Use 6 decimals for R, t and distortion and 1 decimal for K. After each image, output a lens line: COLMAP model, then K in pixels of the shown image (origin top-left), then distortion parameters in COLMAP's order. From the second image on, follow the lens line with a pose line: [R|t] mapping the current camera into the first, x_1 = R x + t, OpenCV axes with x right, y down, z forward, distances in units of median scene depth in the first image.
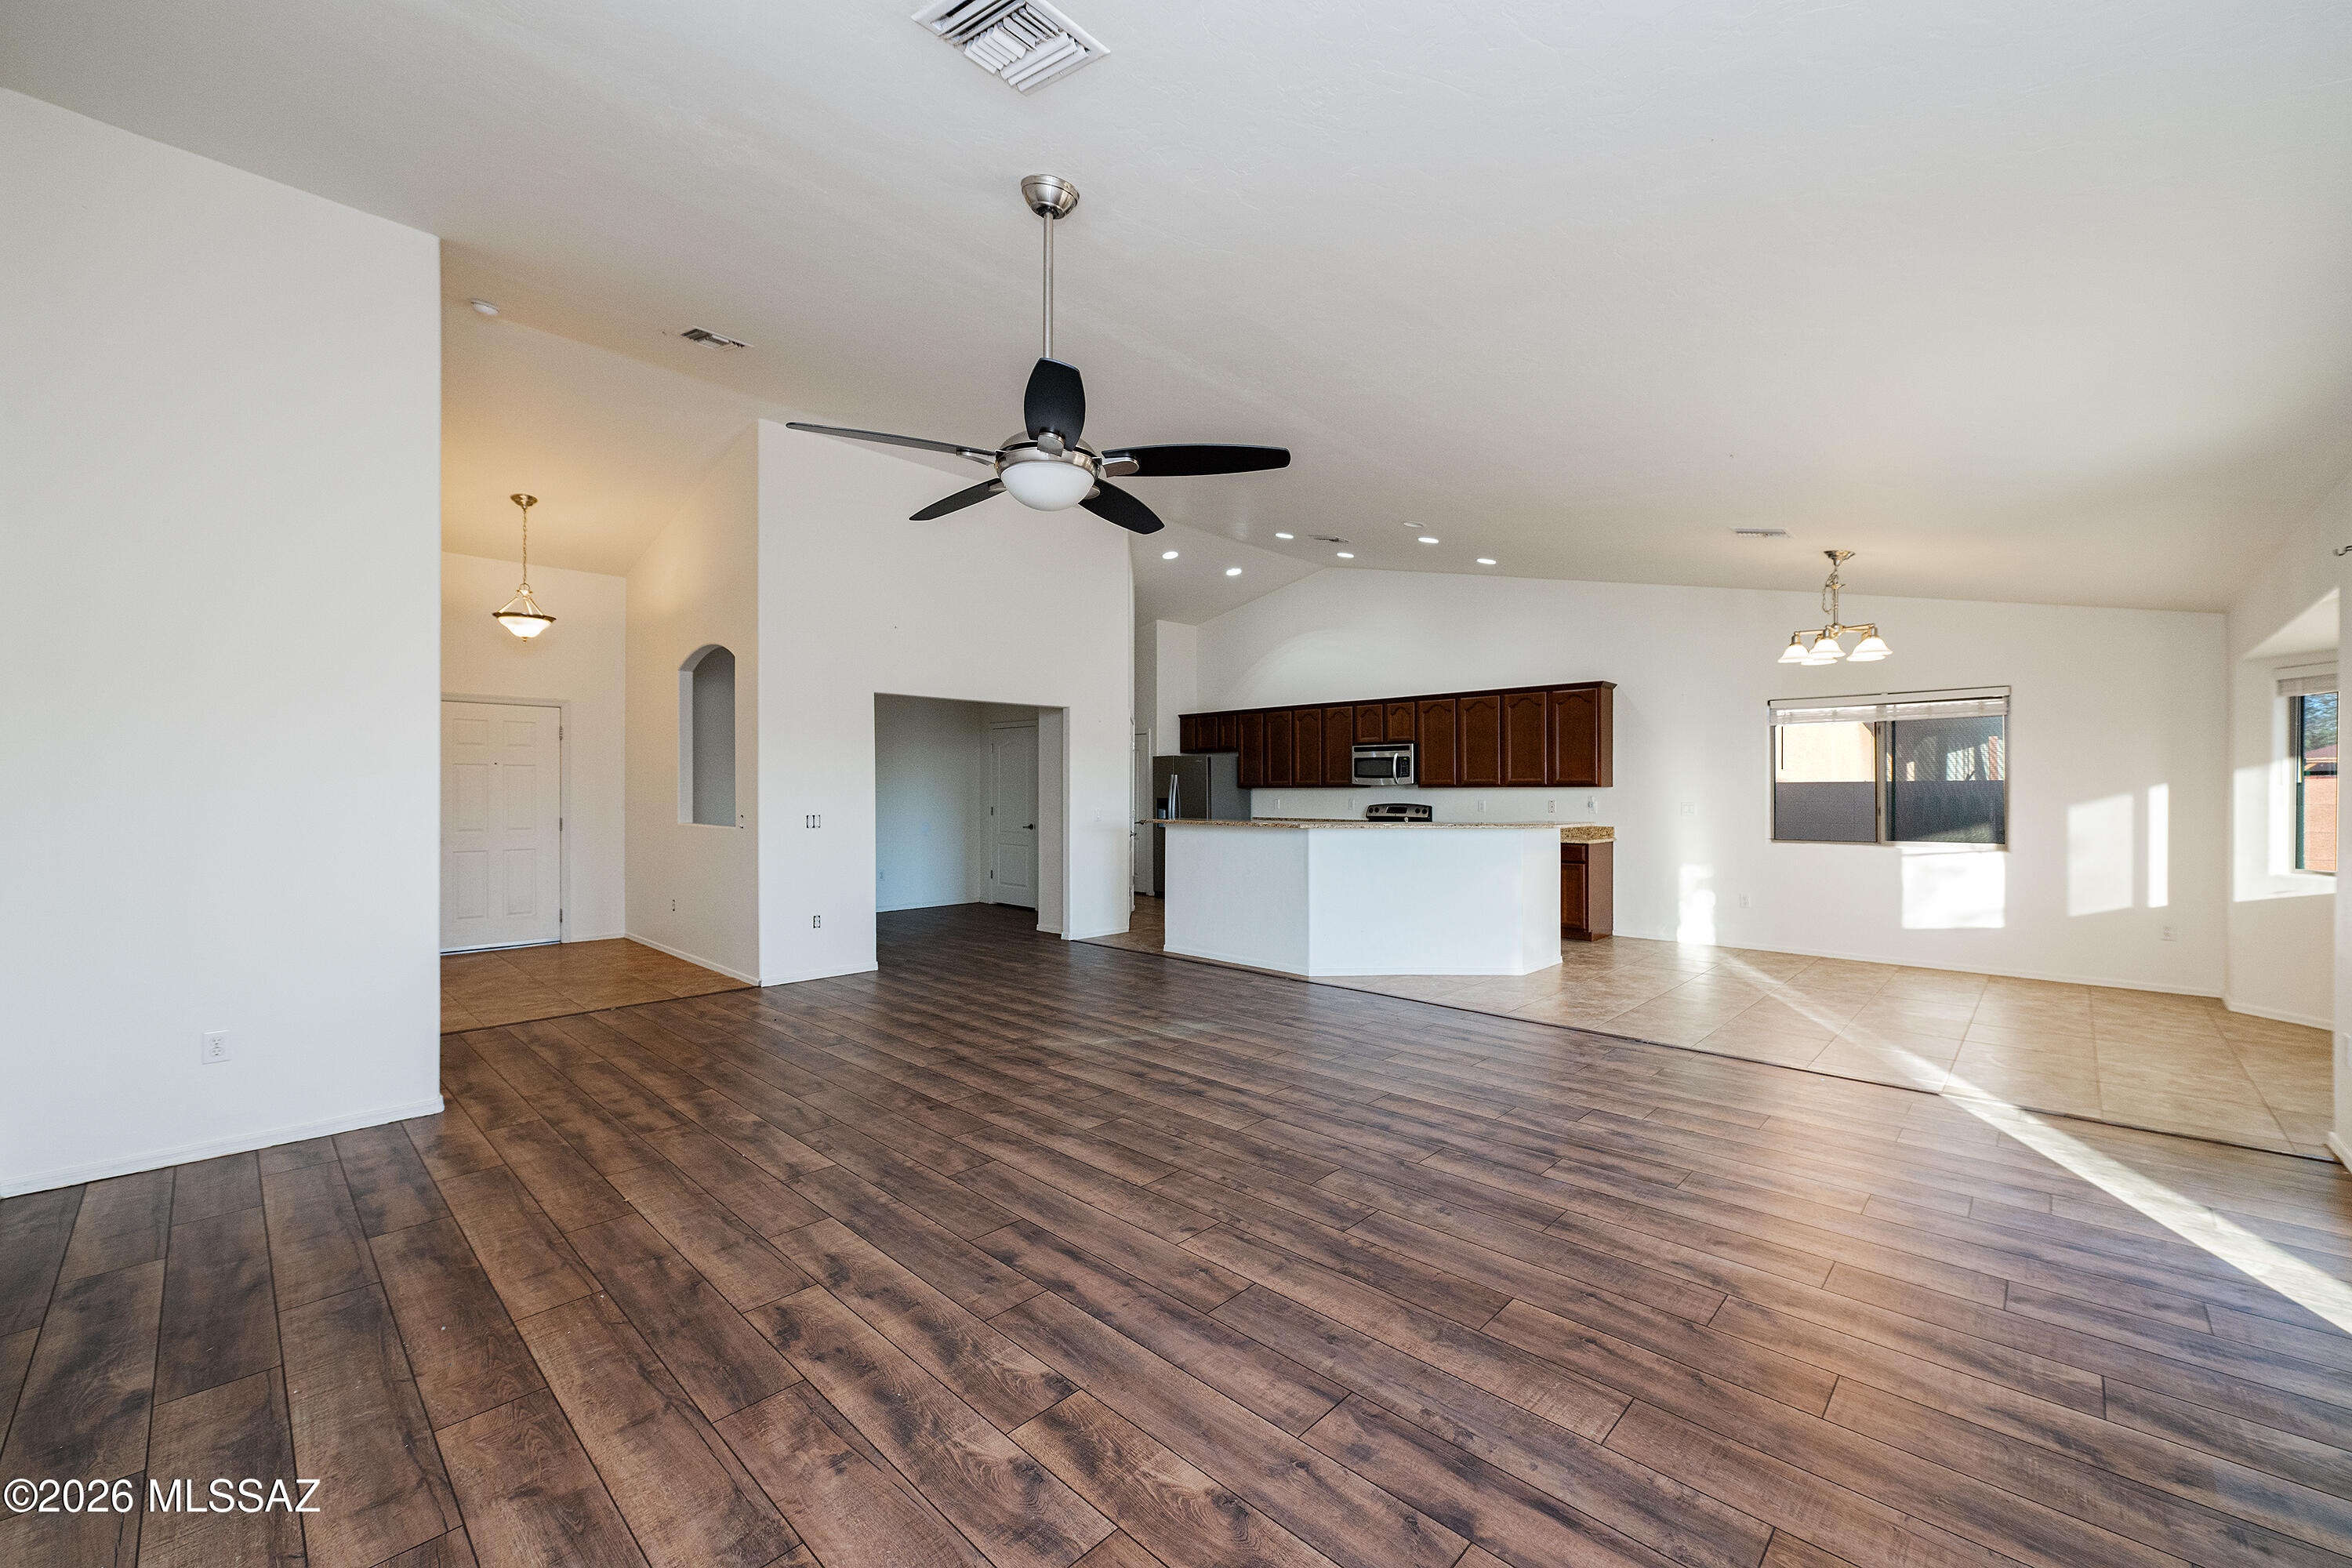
lens RADIAL K [[935.4, 0, 1171.3], [0, 935.4, 789.7], [0, 0, 1]] dist [-0.000936, -0.000355]
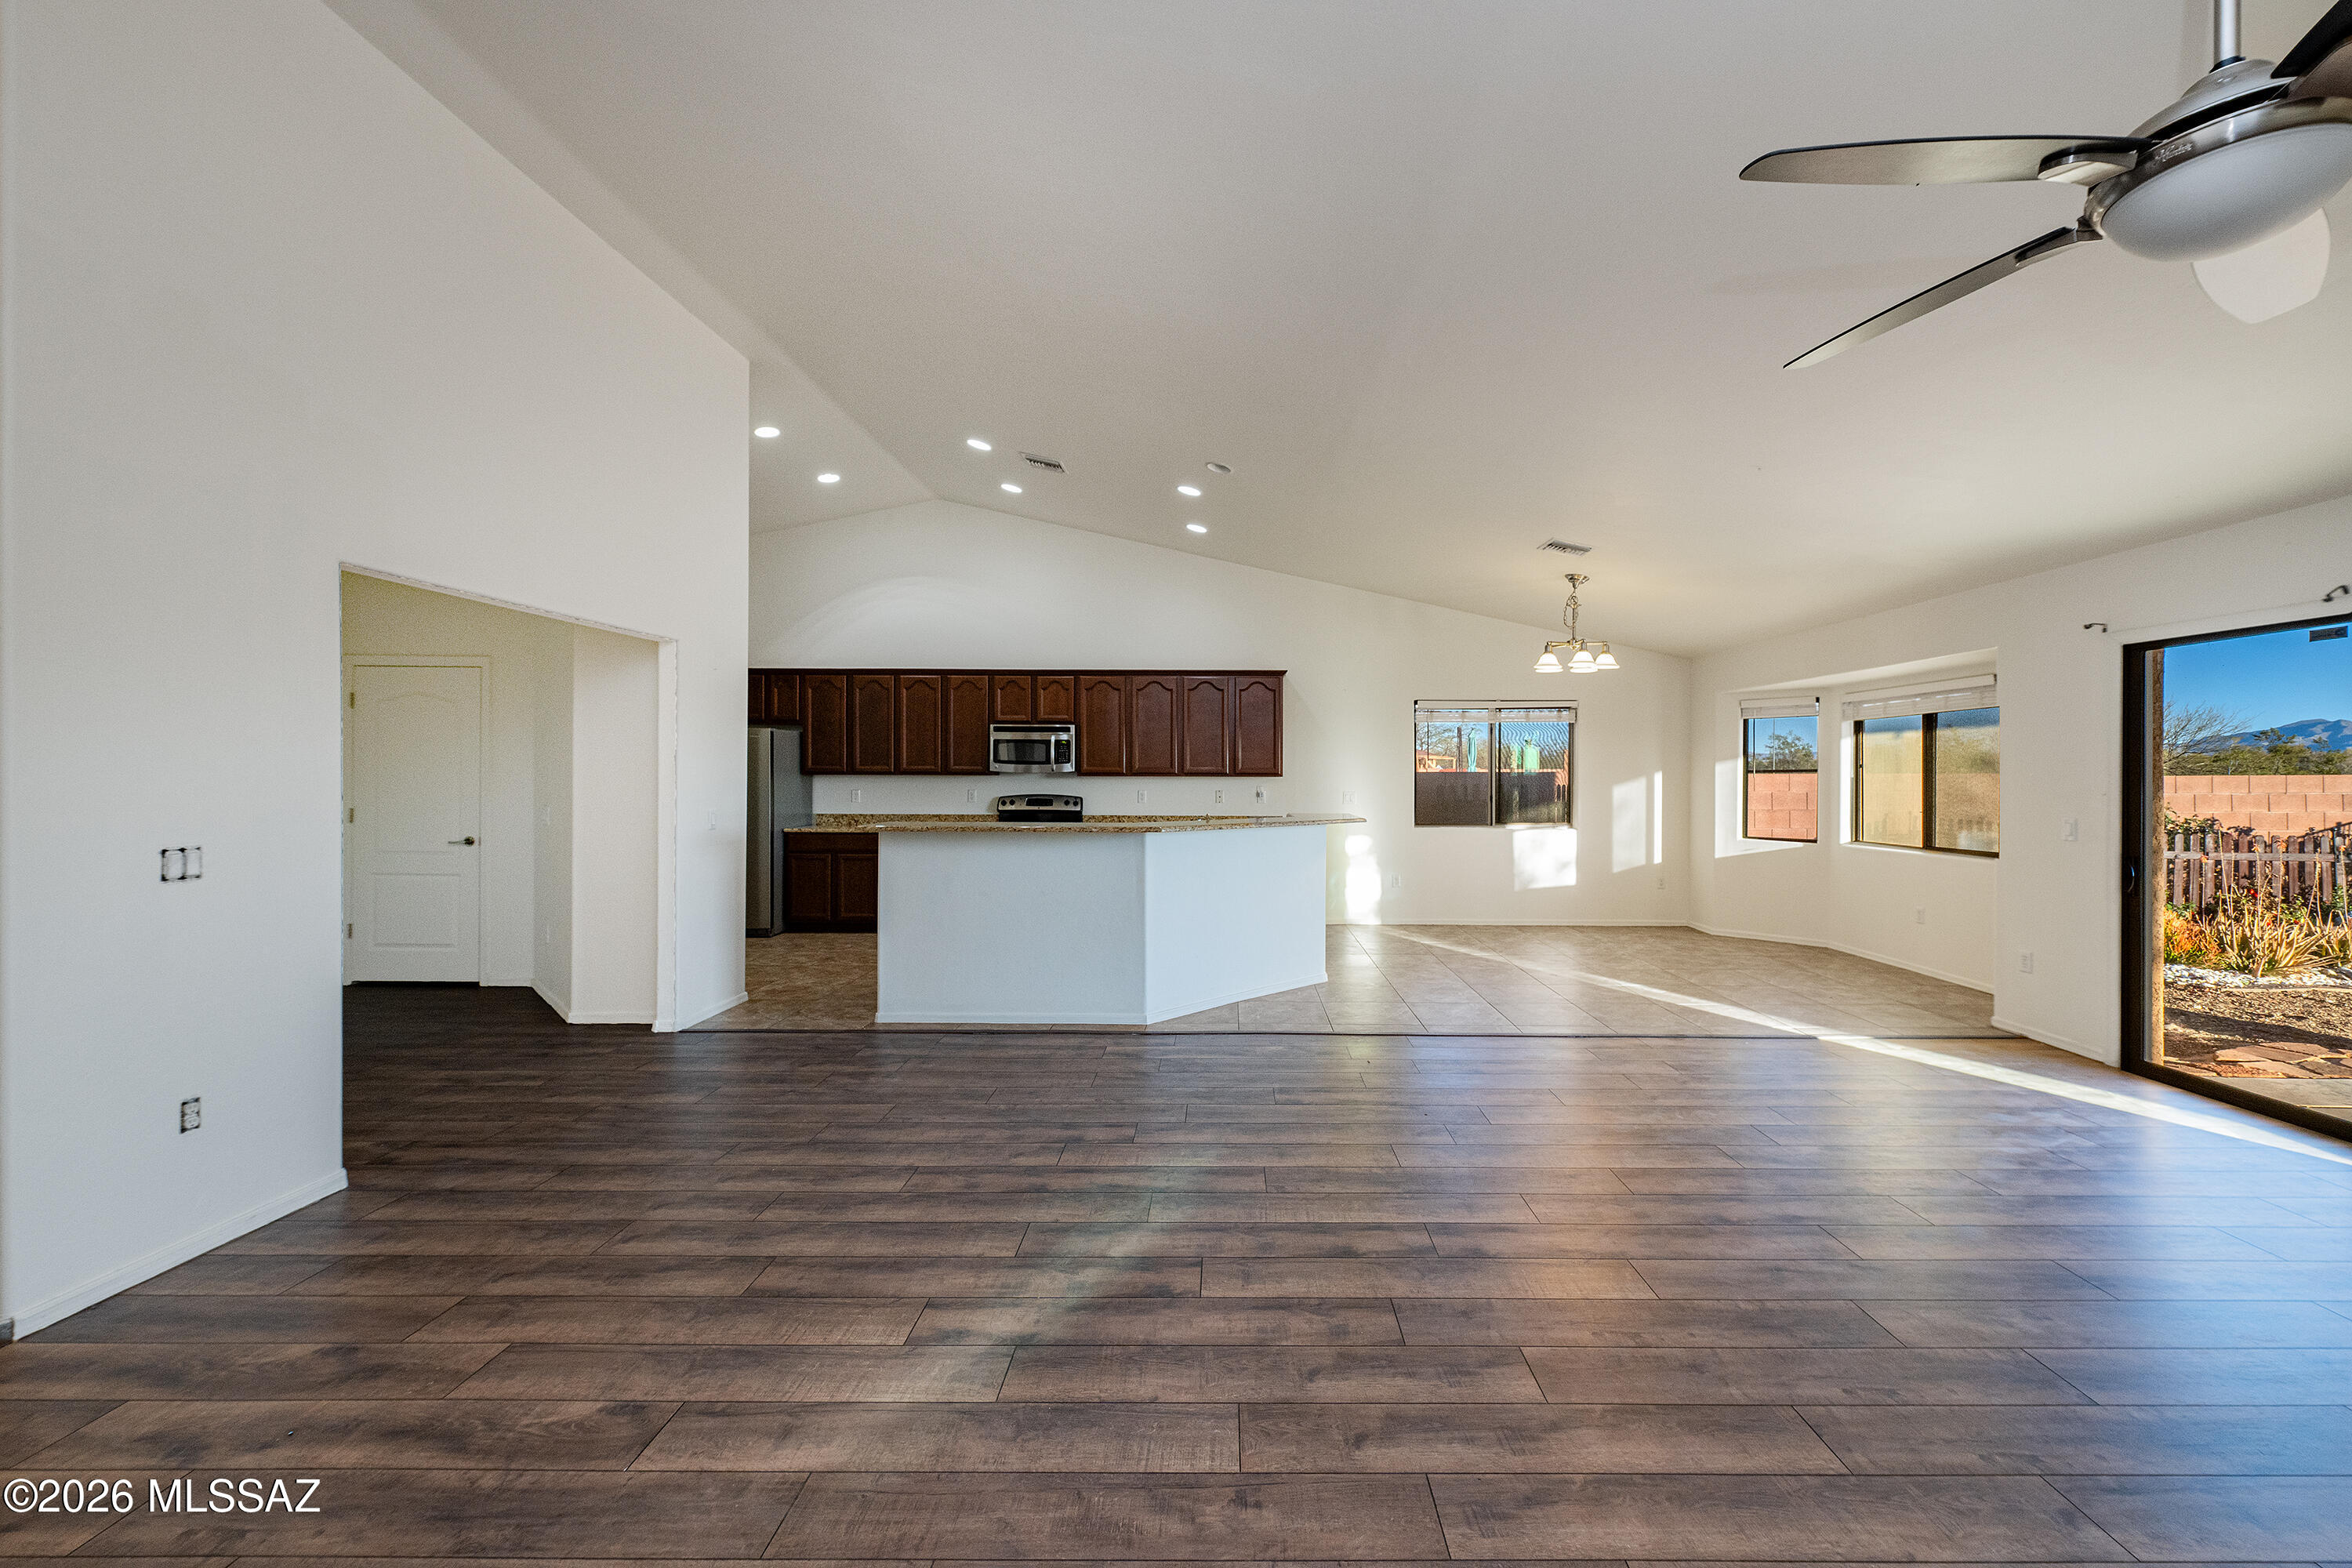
lens RADIAL K [[935.4, 0, 1236.2], [0, 935.4, 781.3], [0, 0, 1]] dist [-0.000936, -0.000355]
pose [[0.714016, -0.002308, 0.700125, -0.450548], [-0.004877, 0.999954, 0.008271, -0.009783], [-0.700112, -0.009320, 0.713972, 0.533483]]
